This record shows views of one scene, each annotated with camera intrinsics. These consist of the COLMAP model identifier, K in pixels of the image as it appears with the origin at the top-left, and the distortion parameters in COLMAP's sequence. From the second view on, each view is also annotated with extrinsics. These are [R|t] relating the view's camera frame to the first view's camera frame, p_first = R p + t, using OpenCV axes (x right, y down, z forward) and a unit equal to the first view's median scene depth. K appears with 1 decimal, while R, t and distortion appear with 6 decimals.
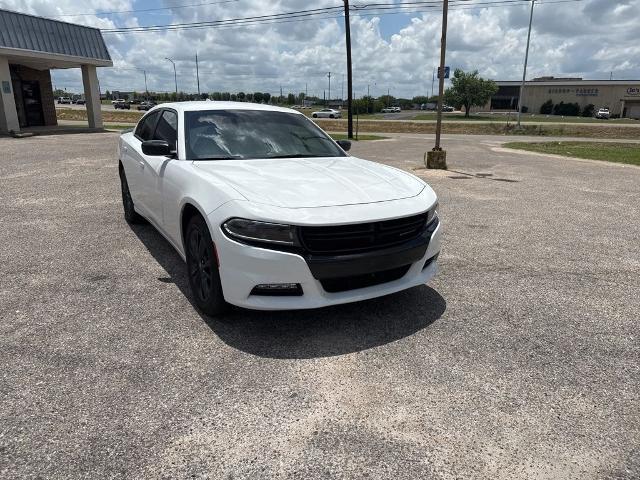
lens RADIAL K [[452.3, 0, 316.0], [0, 452.3, 237.4], [0, 0, 1]] dist [0.026484, -0.039956]
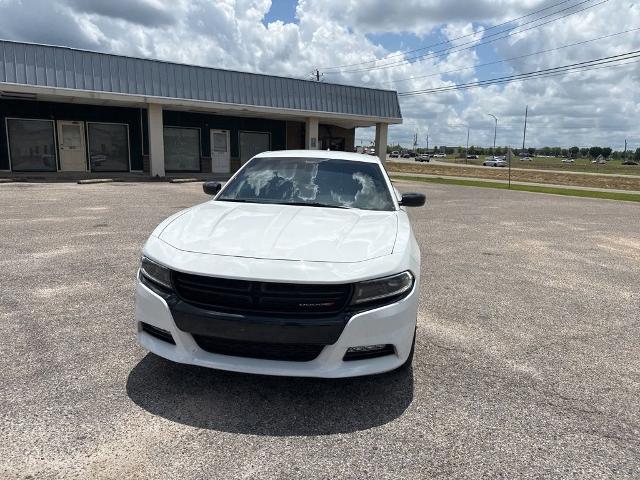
lens RADIAL K [[452.3, 0, 317.4], [0, 452.3, 233.0], [0, 0, 1]] dist [0.026484, -0.039956]
pose [[0.783630, 0.116968, -0.610117, 0.102281], [-0.190257, 0.980109, -0.056465, -0.013993], [0.591376, 0.160327, 0.790297, 0.053622]]
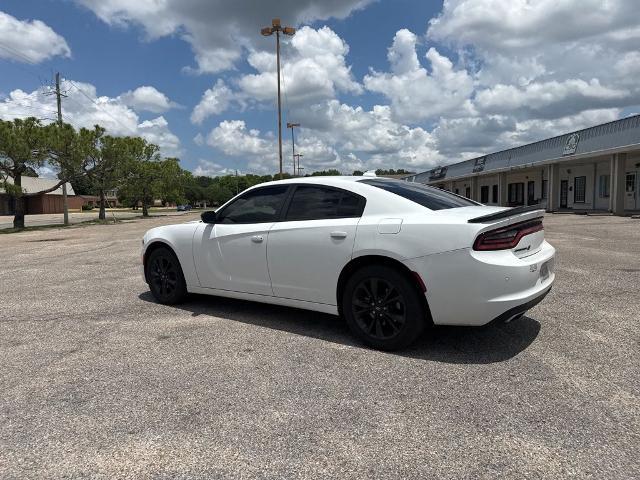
lens RADIAL K [[452.3, 0, 314.1], [0, 452.3, 244.3], [0, 0, 1]] dist [0.026484, -0.039956]
pose [[-0.930803, 0.045229, -0.362712, 0.048544], [-0.084911, 0.938413, 0.334918, -0.118726], [0.355522, 0.342541, -0.869638, 0.463991]]
